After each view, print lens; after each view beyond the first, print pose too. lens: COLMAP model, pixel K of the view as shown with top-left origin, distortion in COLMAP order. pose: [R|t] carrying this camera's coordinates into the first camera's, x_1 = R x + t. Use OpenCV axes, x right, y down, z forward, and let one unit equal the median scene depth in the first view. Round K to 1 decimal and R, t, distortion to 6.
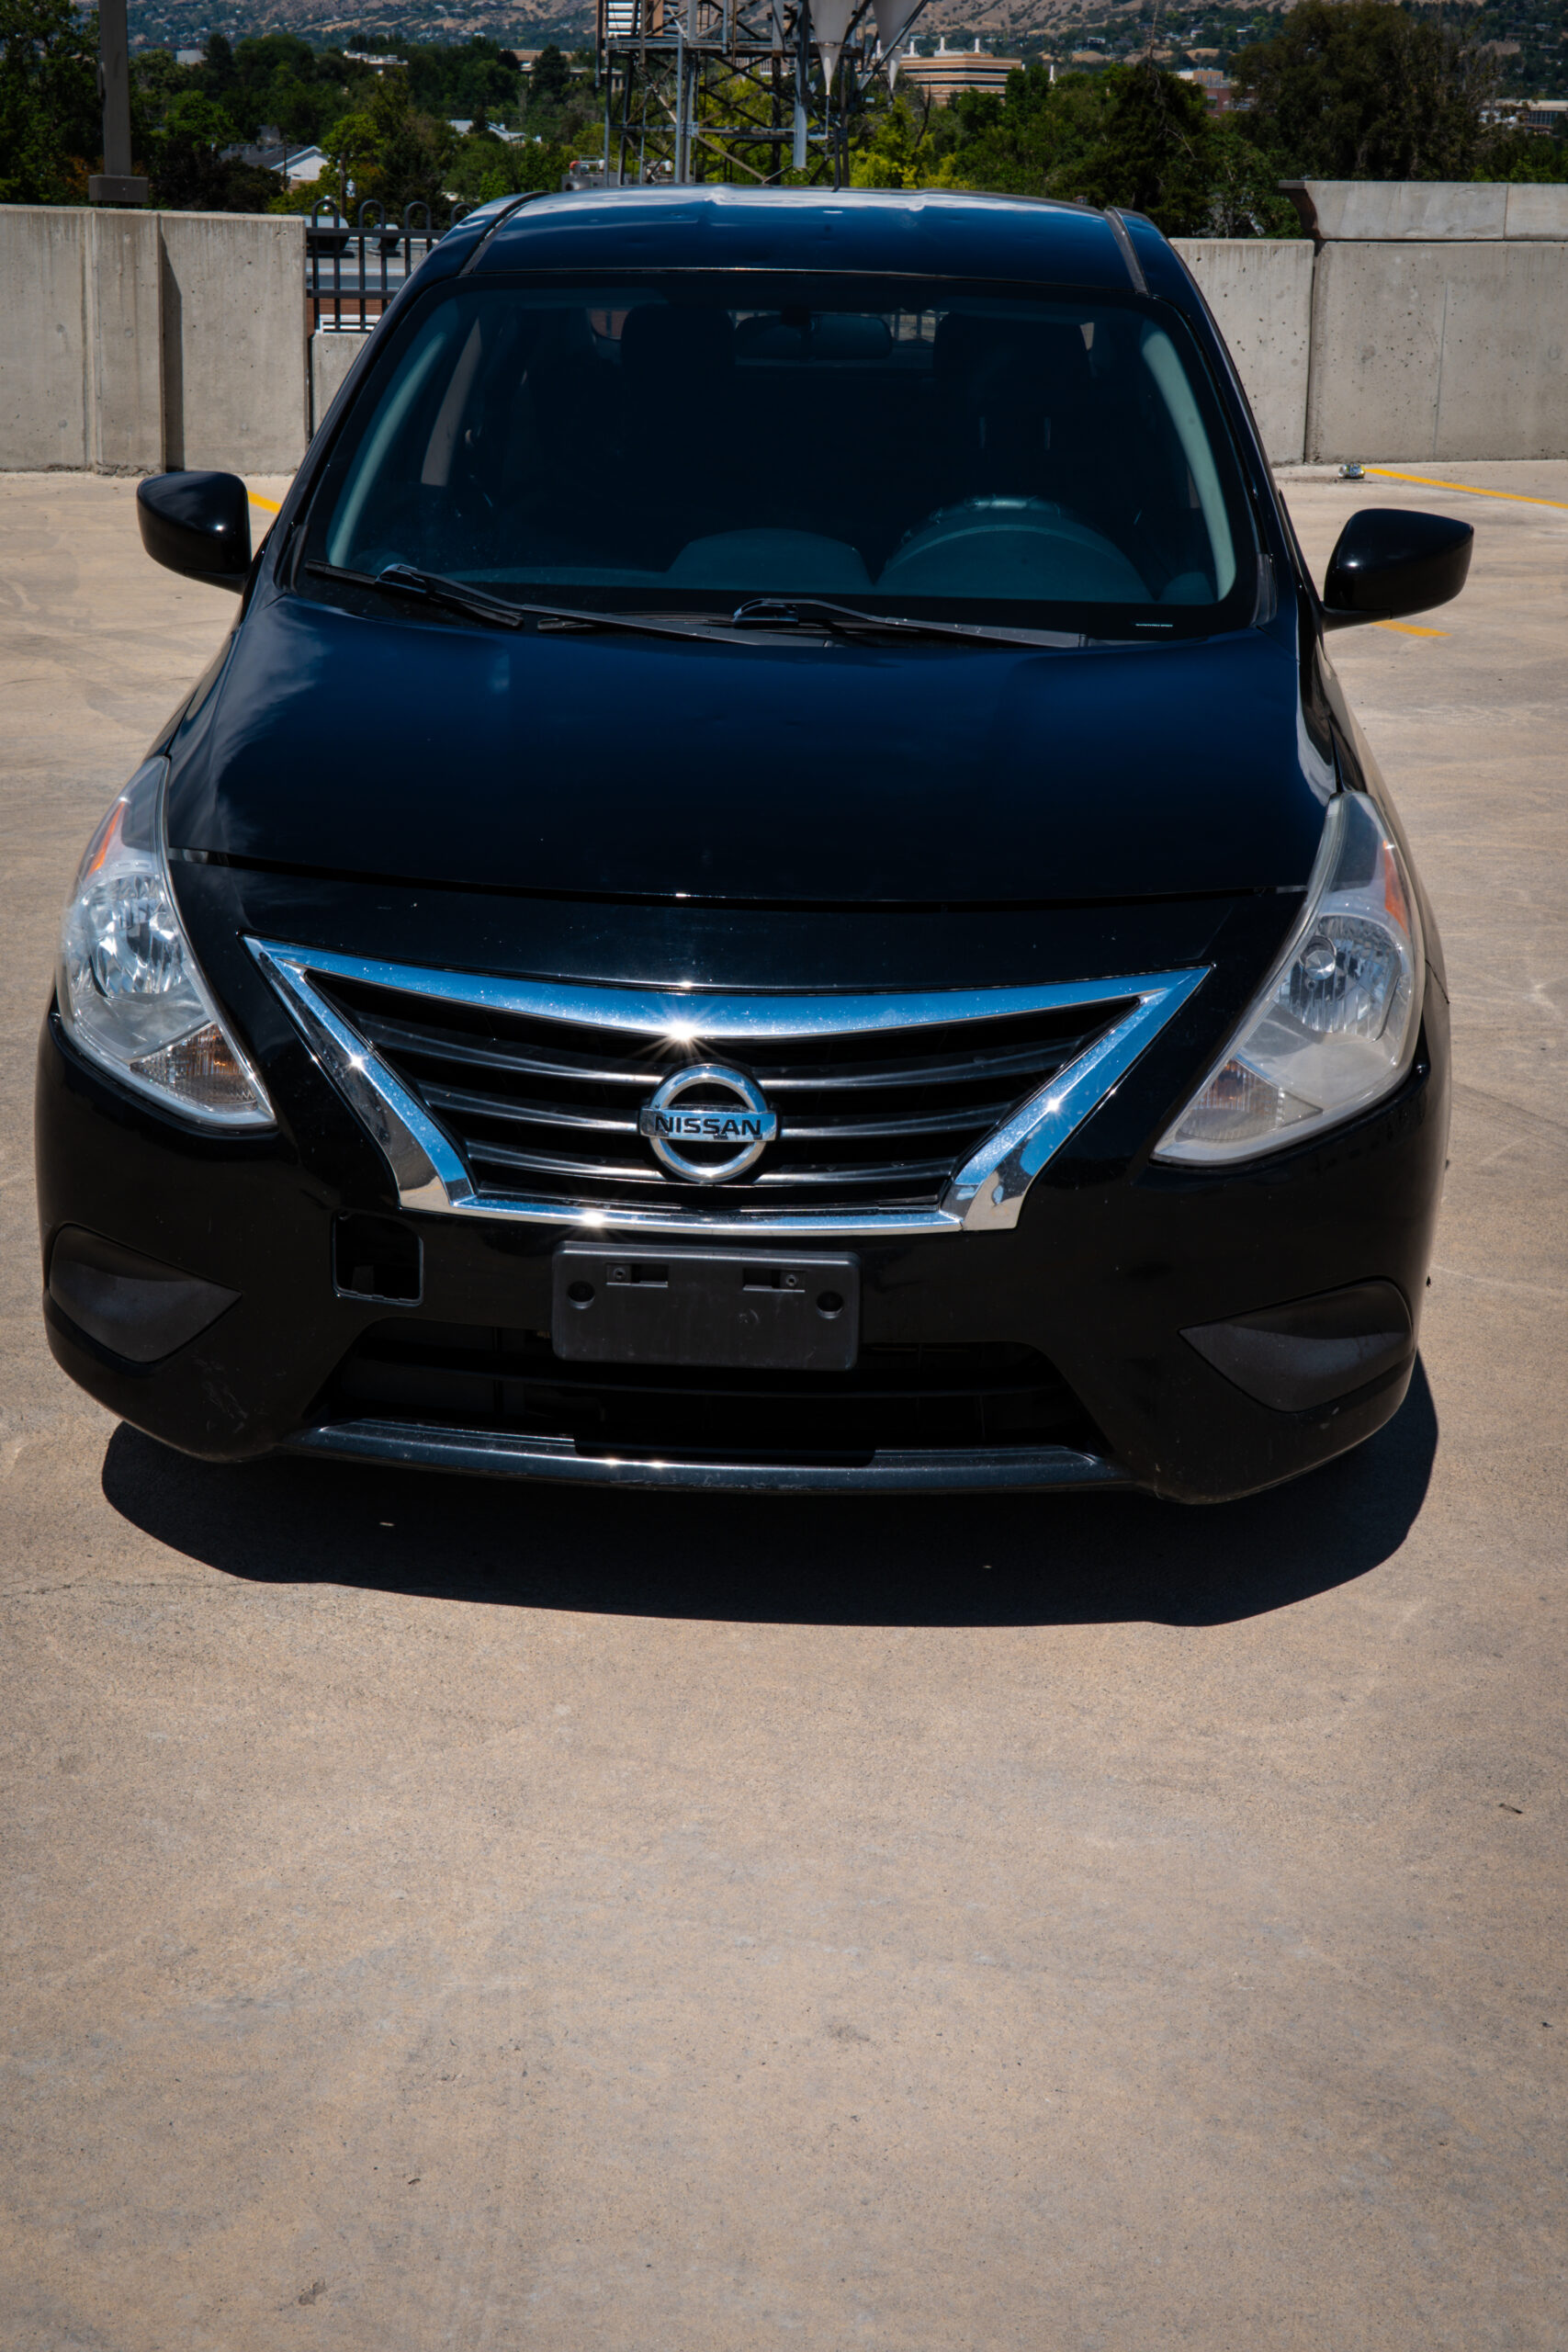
lens RADIAL K [[3335.2, 0, 784.0], [0, 3335.2, 1176.0], [0, 0, 1]] dist [0.008467, -0.016651]
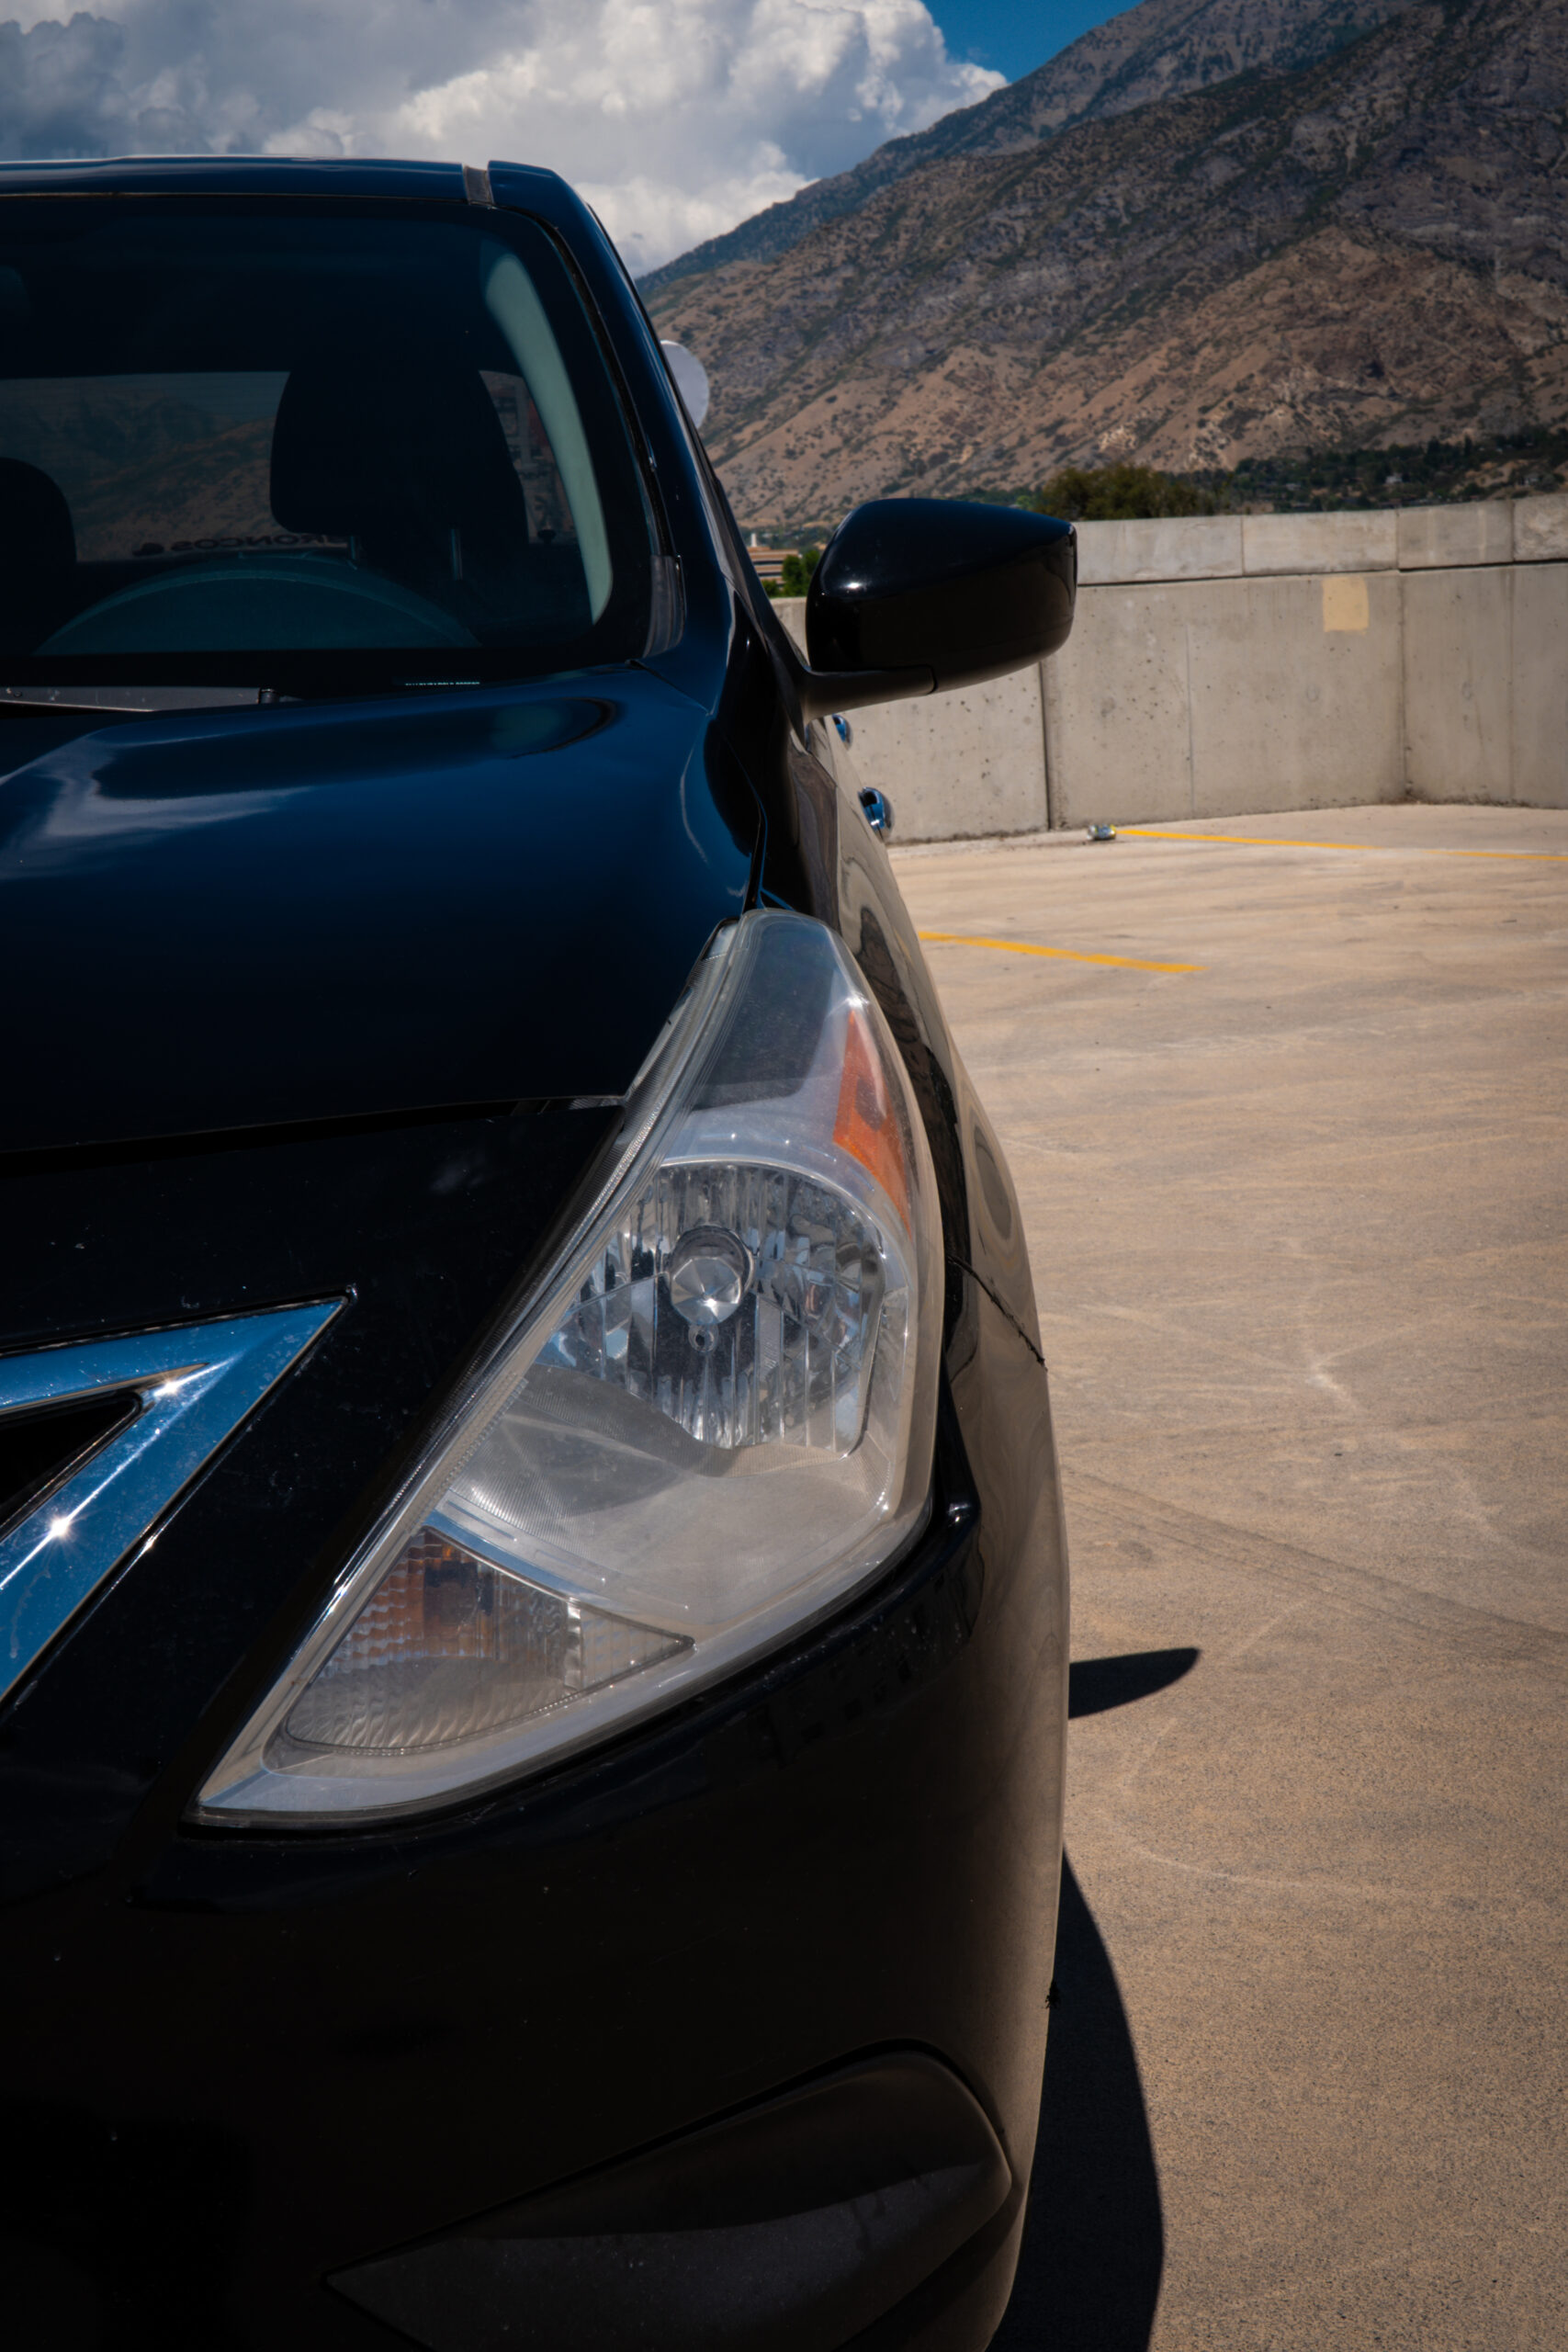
lens RADIAL K [[3335.2, 0, 784.0], [0, 3335.2, 1176.0], [0, 0, 1]] dist [0.008467, -0.016651]
pose [[0.995610, -0.080067, 0.048475, 0.033844], [0.086086, 0.986615, -0.138495, -0.003968], [-0.036737, 0.142060, 0.989176, 0.128734]]
